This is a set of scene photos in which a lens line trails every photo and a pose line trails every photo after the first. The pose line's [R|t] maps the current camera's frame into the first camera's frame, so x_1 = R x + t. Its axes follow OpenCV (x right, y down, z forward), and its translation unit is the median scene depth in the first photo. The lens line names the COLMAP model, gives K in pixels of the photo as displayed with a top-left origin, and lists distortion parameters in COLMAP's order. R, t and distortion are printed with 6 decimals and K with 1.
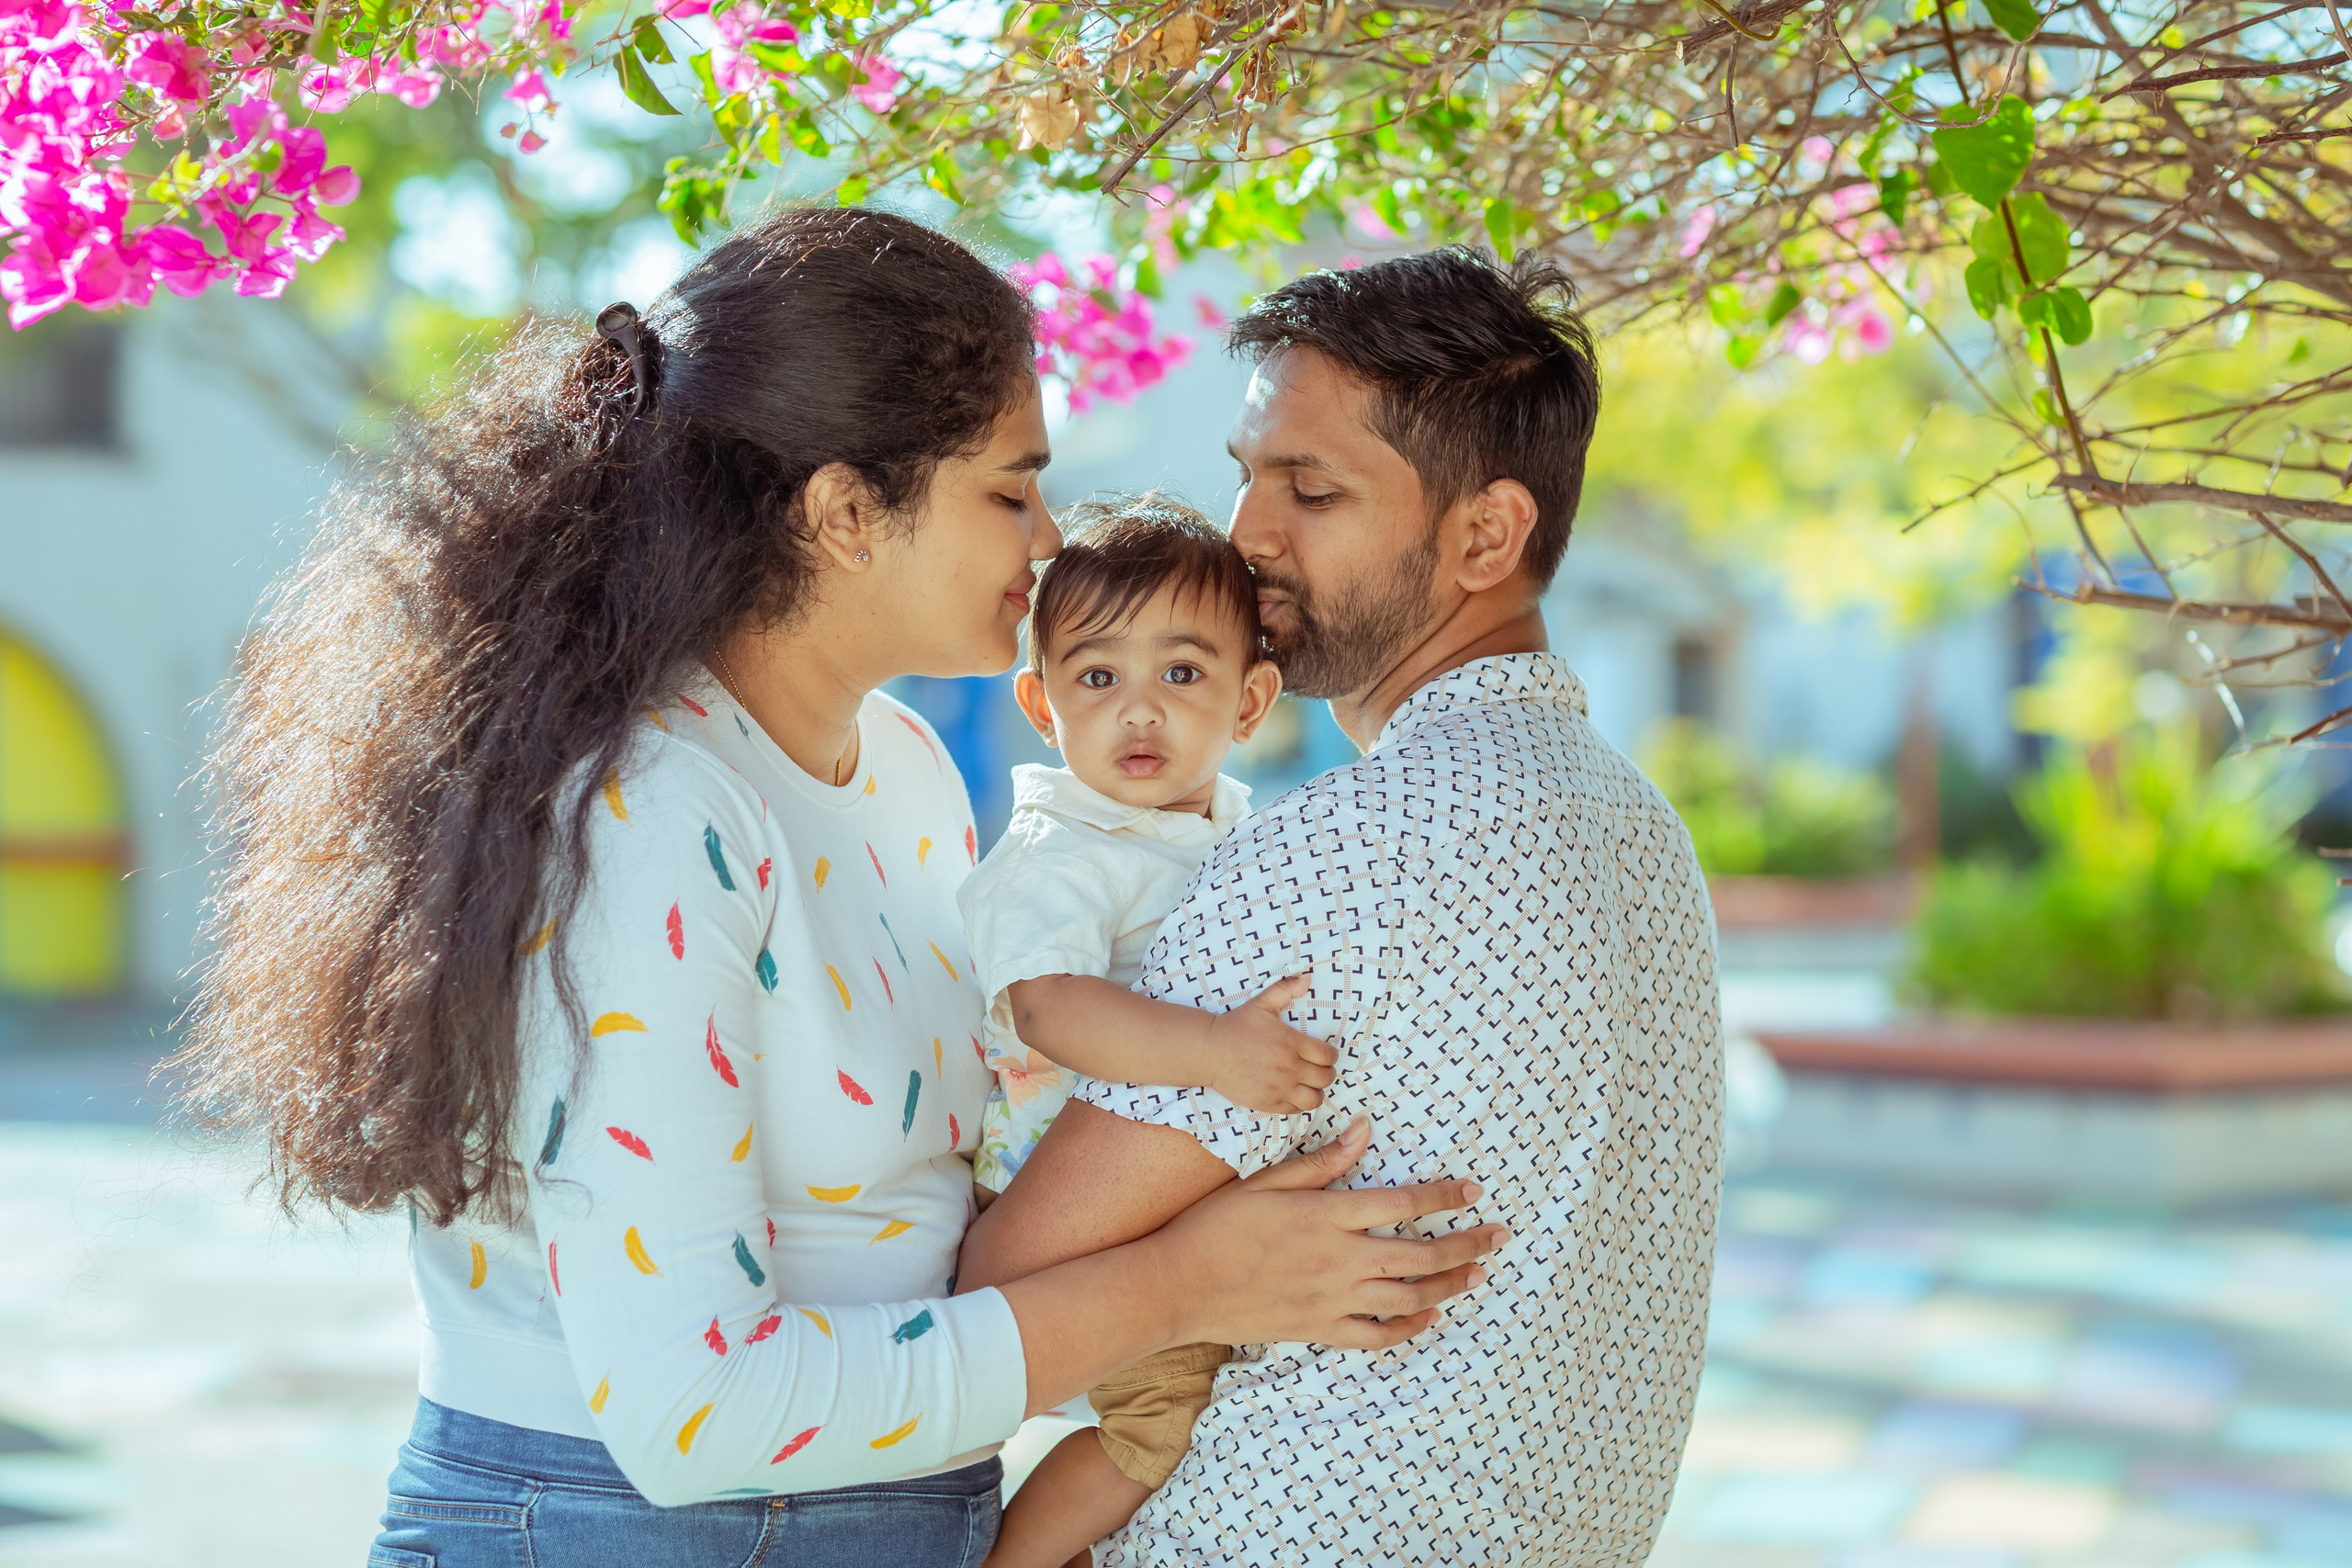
lens RADIAL K [[9767.1, 0, 1176.0], [0, 9767.1, 784.0], [0, 0, 1]] dist [0.001668, -2.880845]
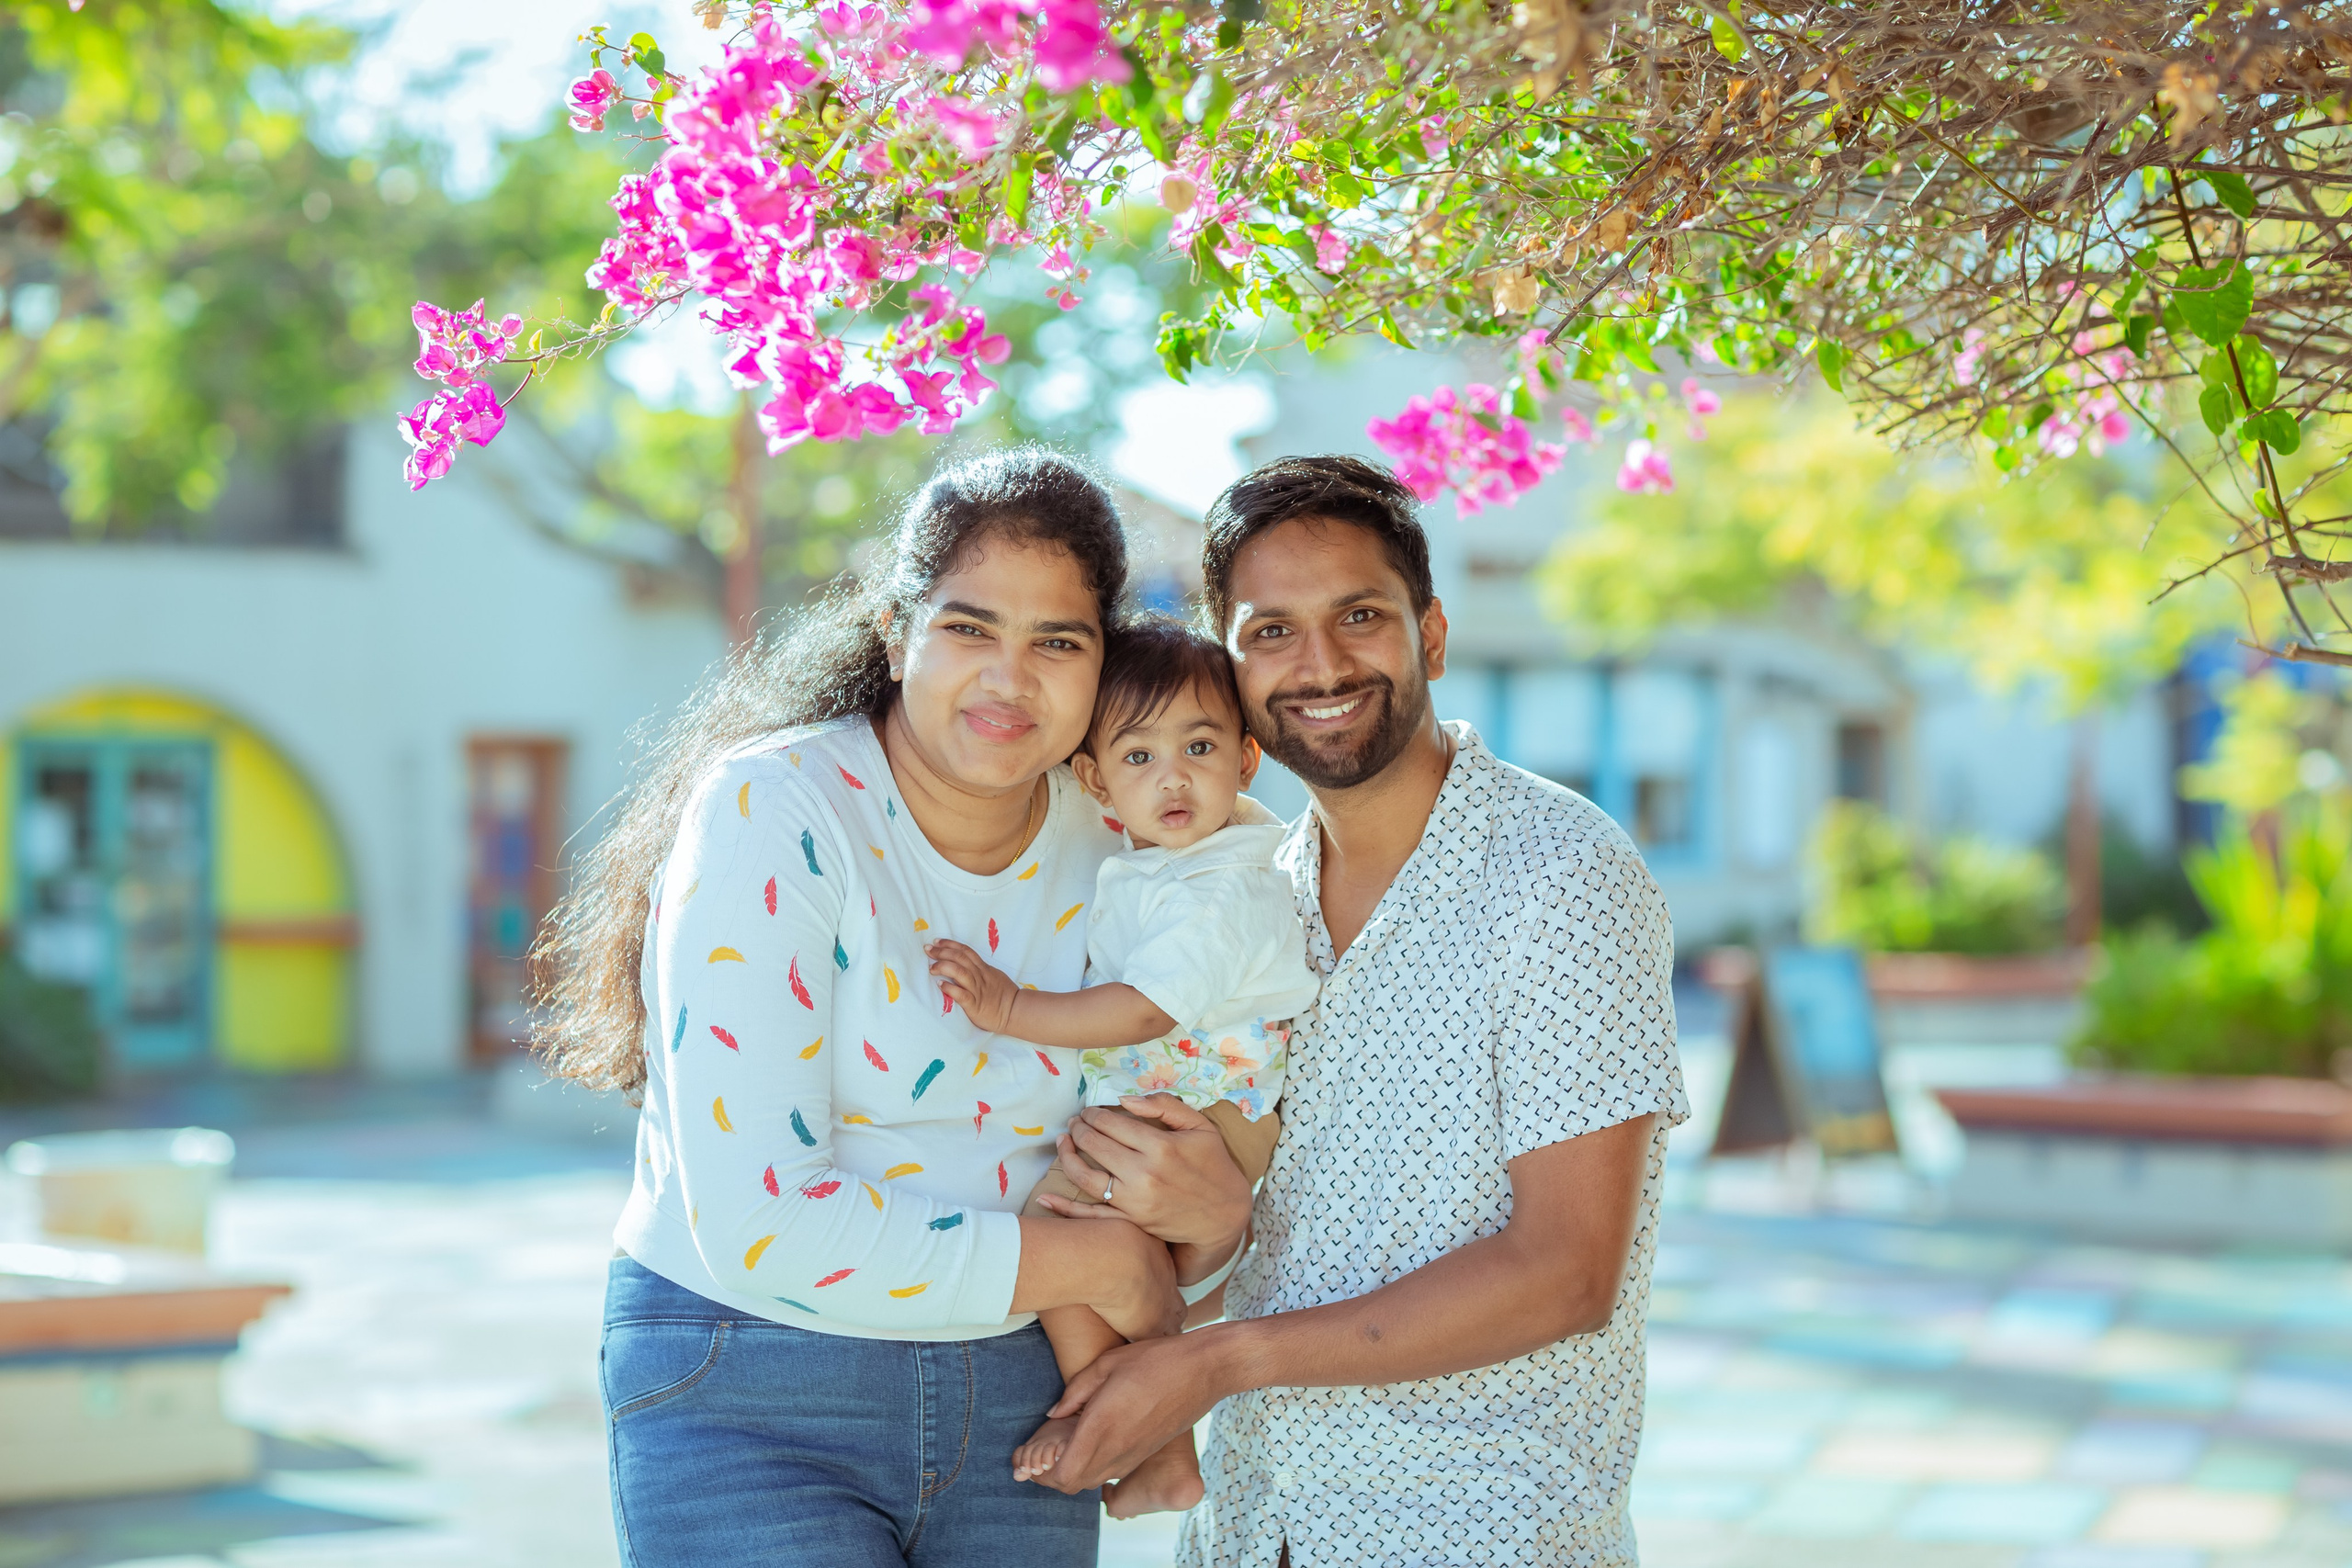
lens RADIAL K [[9767.1, 0, 1176.0], [0, 9767.1, 784.0], [0, 0, 1]] dist [0.001668, -2.880845]
pose [[0.999869, -0.005675, -0.015186, -0.030384], [0.005532, 0.999940, -0.009473, 0.008368], [0.015239, 0.009387, 0.999840, -0.248226]]
